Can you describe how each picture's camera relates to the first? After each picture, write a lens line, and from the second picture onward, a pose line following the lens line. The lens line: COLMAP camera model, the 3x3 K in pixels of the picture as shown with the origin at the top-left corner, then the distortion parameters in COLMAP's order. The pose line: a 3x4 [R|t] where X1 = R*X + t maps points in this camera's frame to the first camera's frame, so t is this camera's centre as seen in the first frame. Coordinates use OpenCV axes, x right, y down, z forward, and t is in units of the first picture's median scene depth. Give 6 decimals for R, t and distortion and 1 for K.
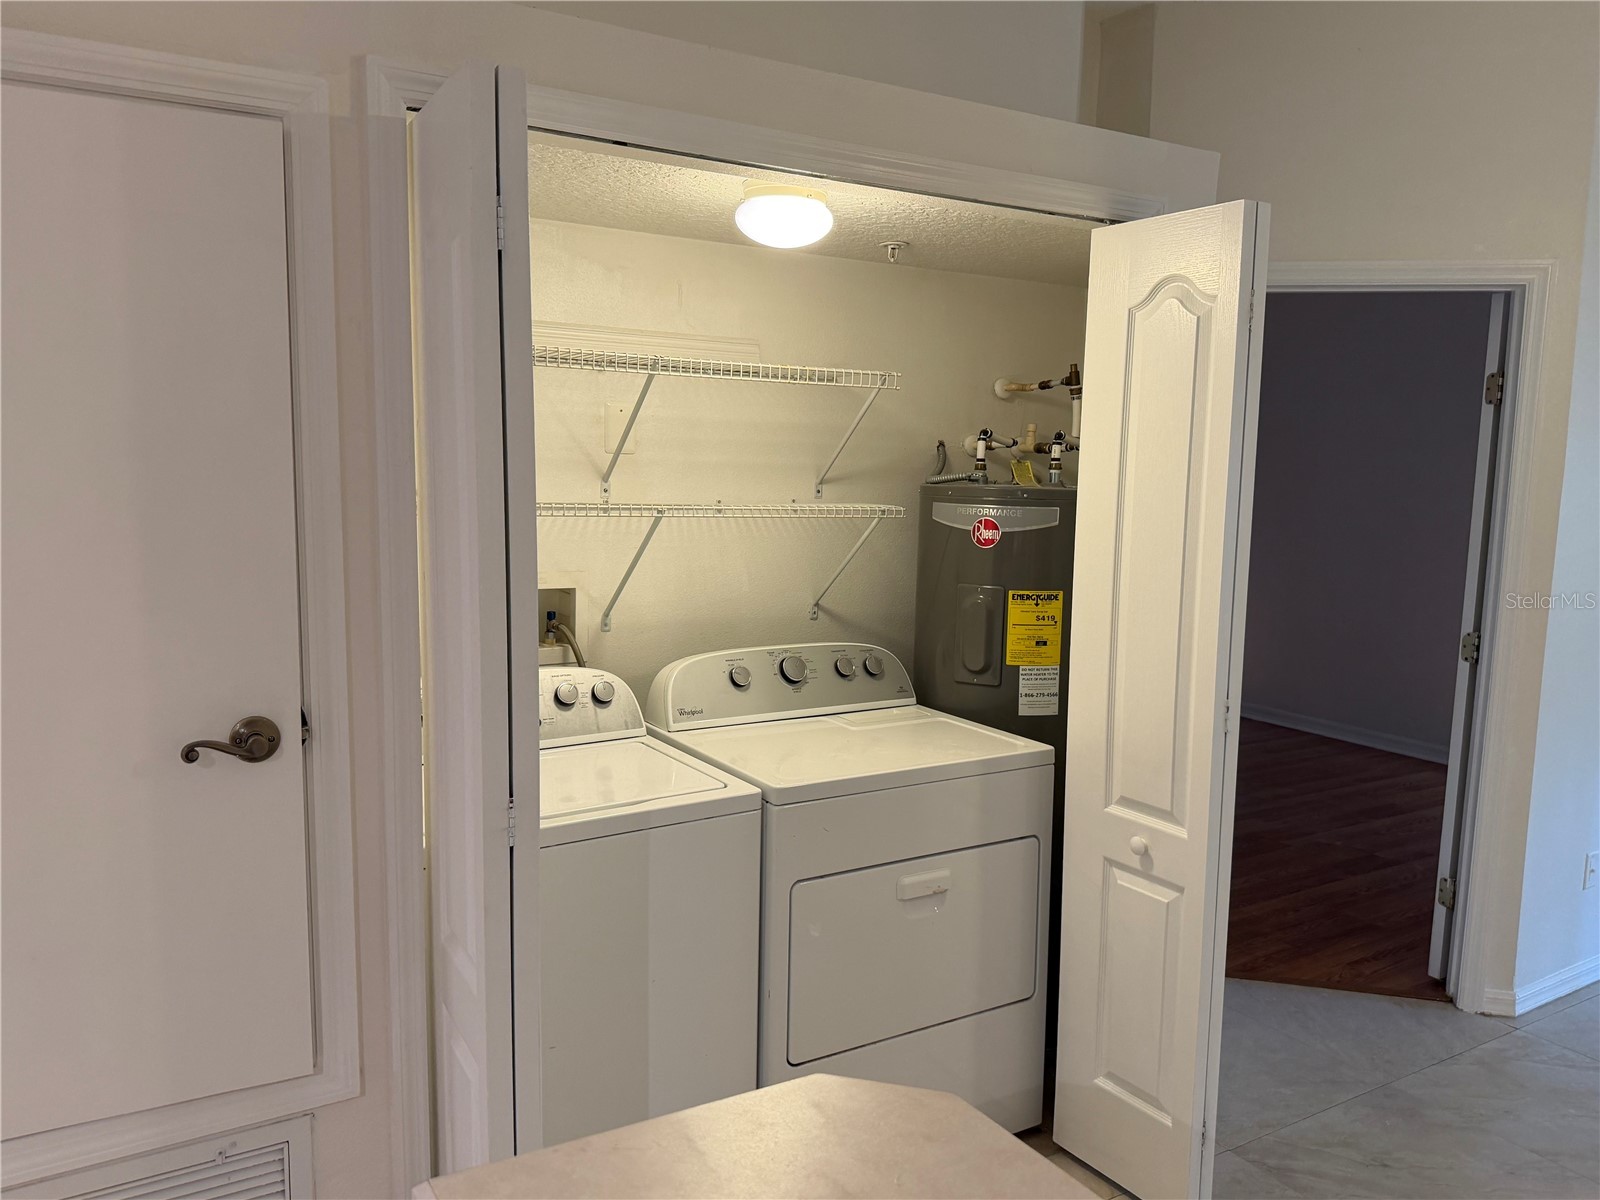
lens RADIAL K [[1216.0, 0, 733.1], [0, 1216.0, 606.3], [0, 0, 1]] dist [-0.001764, -0.008528]
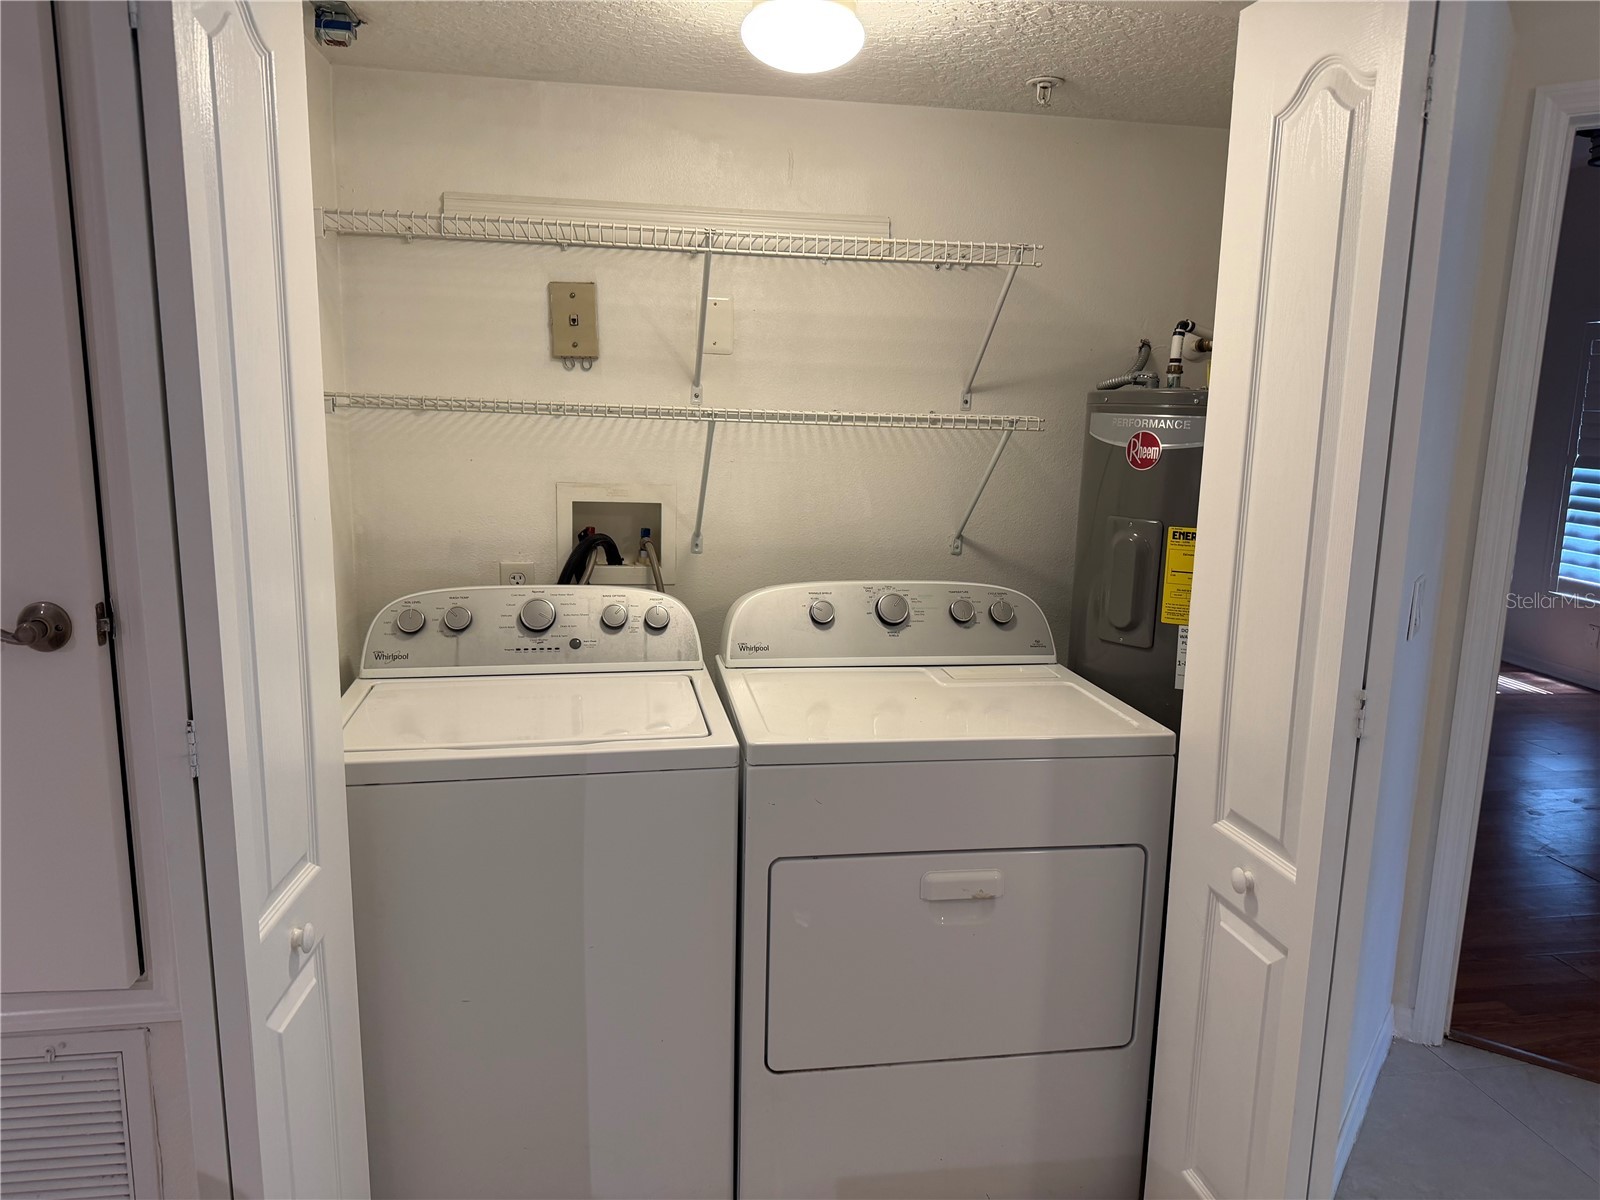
lens RADIAL K [[1130.2, 0, 790.7], [0, 1130.2, 605.9], [0, 0, 1]] dist [0.052790, -0.083461]
pose [[0.930450, 0.068574, -0.359945, 0.283872], [-0.051708, 0.997075, 0.056291, 0.009480], [0.362752, -0.033764, 0.931274, 0.252559]]
